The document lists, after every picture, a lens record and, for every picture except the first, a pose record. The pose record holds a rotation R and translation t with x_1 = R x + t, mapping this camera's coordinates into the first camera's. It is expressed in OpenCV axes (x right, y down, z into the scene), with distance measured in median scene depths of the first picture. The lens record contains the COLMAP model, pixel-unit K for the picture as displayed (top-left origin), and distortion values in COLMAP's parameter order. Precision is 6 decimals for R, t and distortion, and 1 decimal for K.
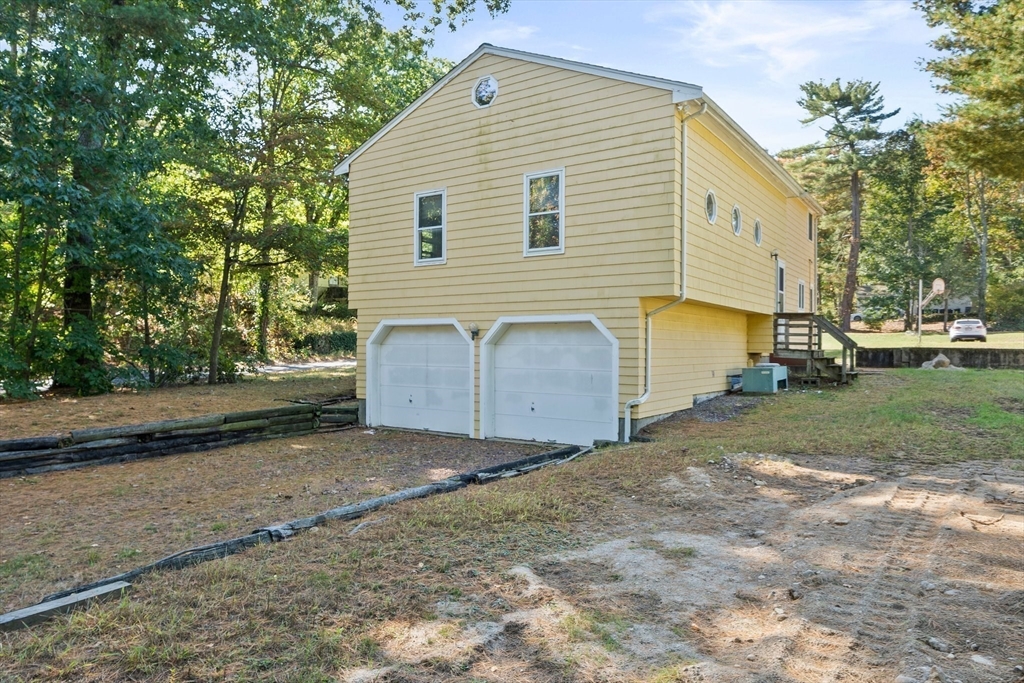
lens RADIAL K [[672.7, 0, 511.2], [0, 672.7, 340.8], [0, 0, 1]] dist [0.001089, 0.000480]
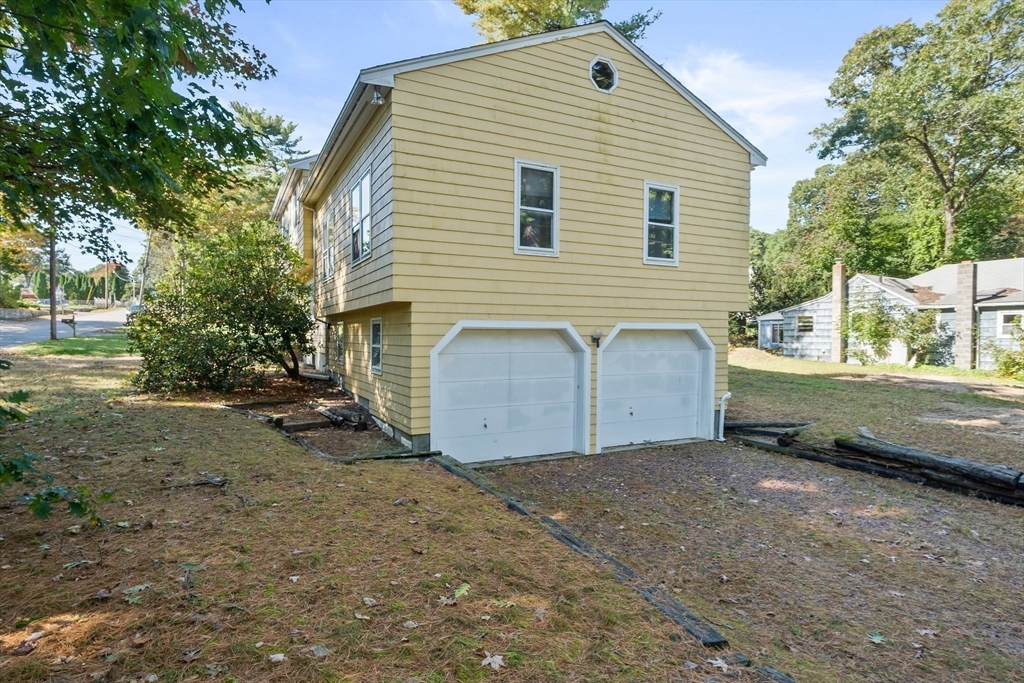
lens RADIAL K [[536.6, 0, 510.3], [0, 536.6, 345.4], [0, 0, 1]] dist [-0.001083, 0.000051]
pose [[0.474674, -0.023228, 0.879855, -0.745622], [-0.009359, 0.999462, 0.031434, -0.025237], [-0.880112, -0.023156, 0.474202, 0.756498]]
